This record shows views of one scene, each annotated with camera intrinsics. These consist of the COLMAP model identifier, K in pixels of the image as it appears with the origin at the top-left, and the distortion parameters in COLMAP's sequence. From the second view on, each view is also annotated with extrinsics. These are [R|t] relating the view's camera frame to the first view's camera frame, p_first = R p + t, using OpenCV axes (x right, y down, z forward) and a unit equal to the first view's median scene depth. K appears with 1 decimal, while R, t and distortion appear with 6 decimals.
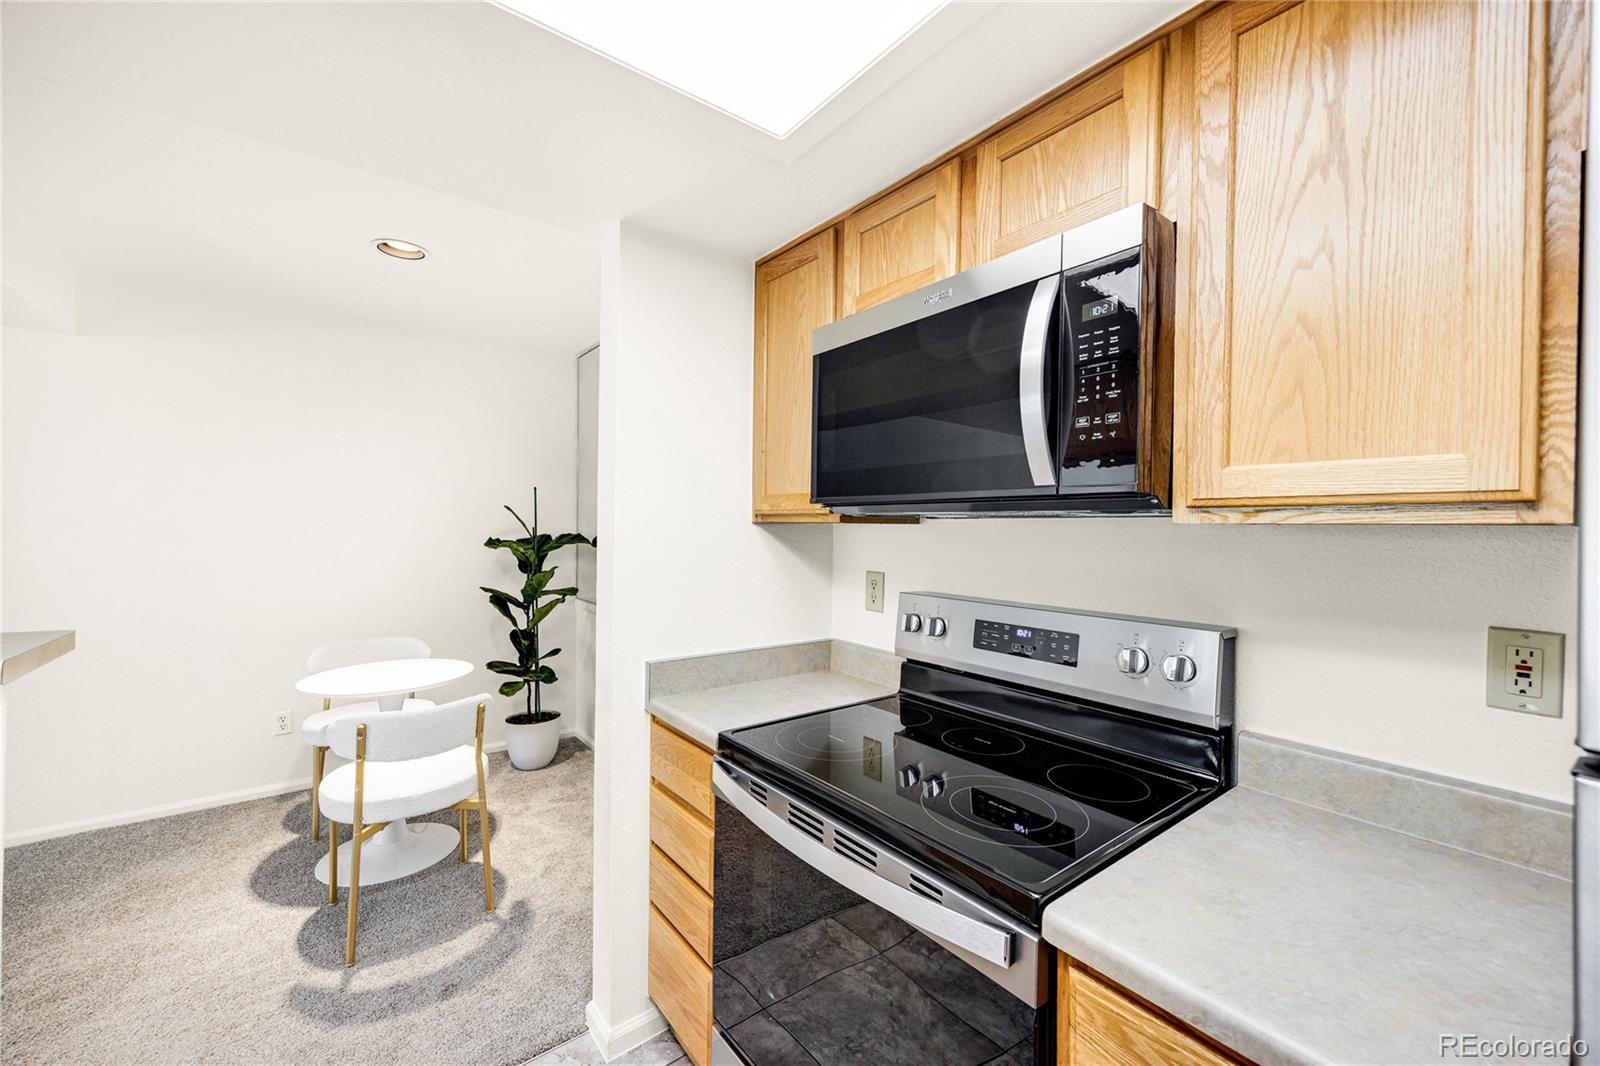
lens RADIAL K [[627.6, 0, 800.0], [0, 627.6, 533.0], [0, 0, 1]] dist [0.000764, -0.000269]
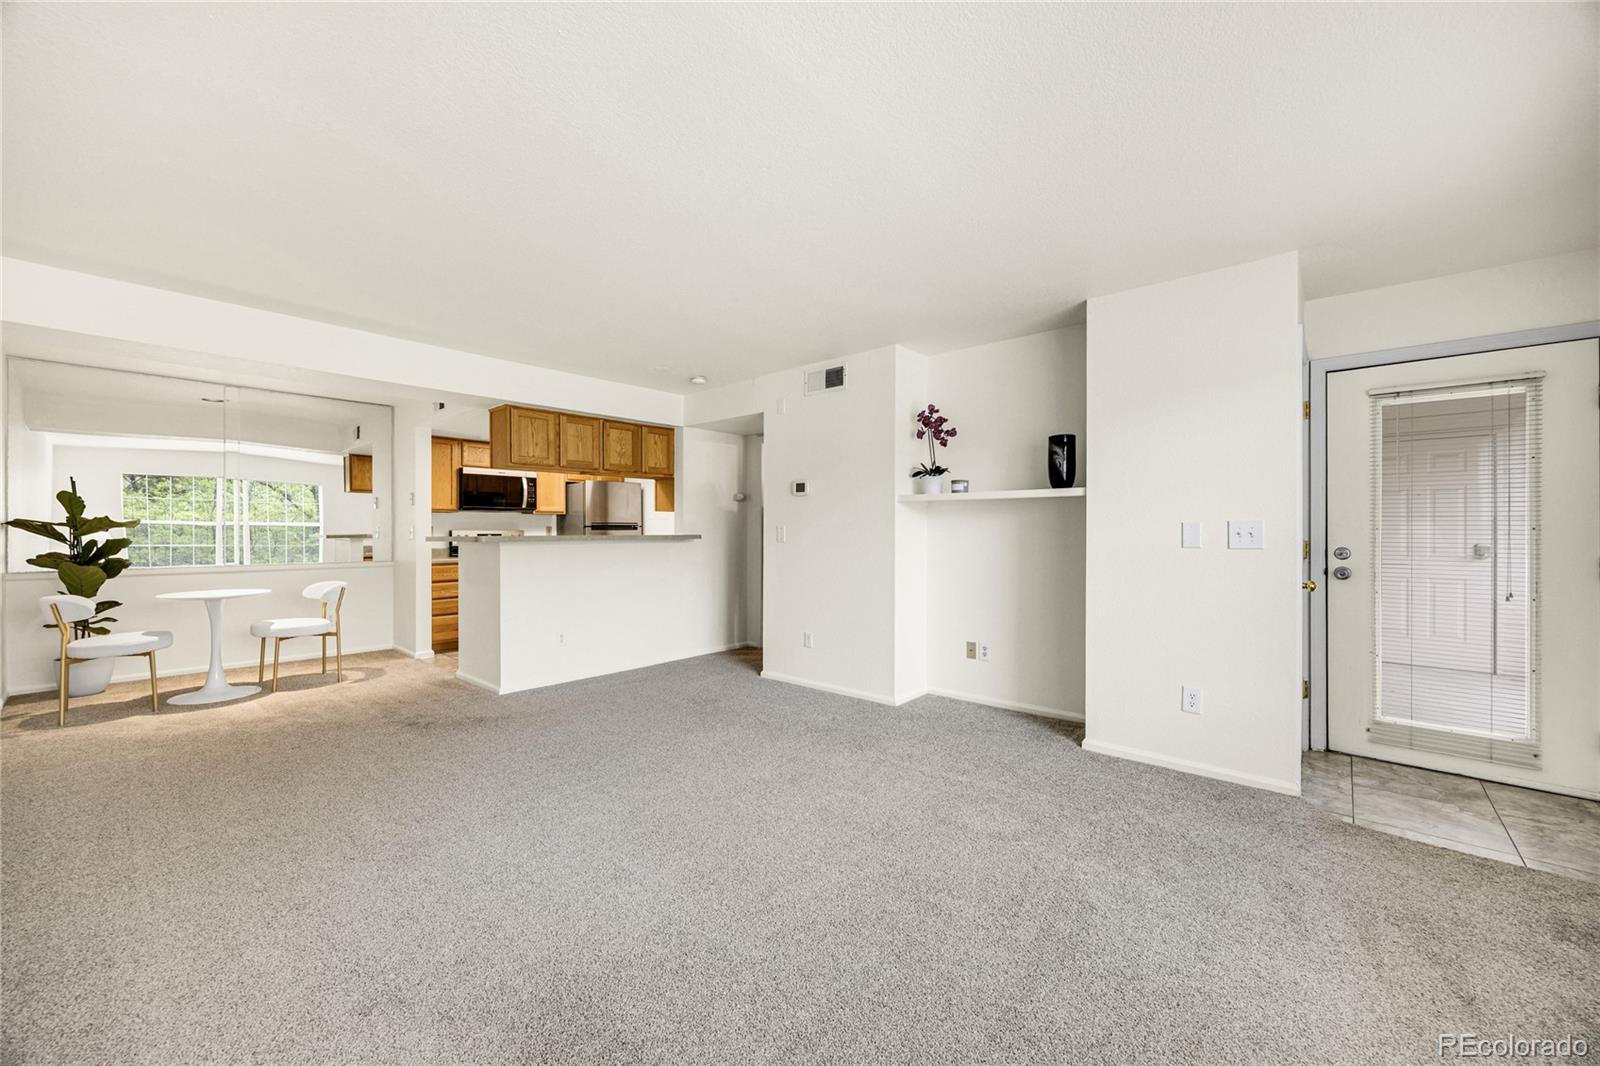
lens RADIAL K [[627.6, 0, 800.0], [0, 627.6, 533.0], [0, 0, 1]] dist [0.000764, -0.000269]
pose [[-0.173420, -0.014432, 0.984742, -4.869982], [0.007769, 0.999841, 0.016021, 0.078143], [-0.984817, 0.010429, -0.173280, -0.531929]]
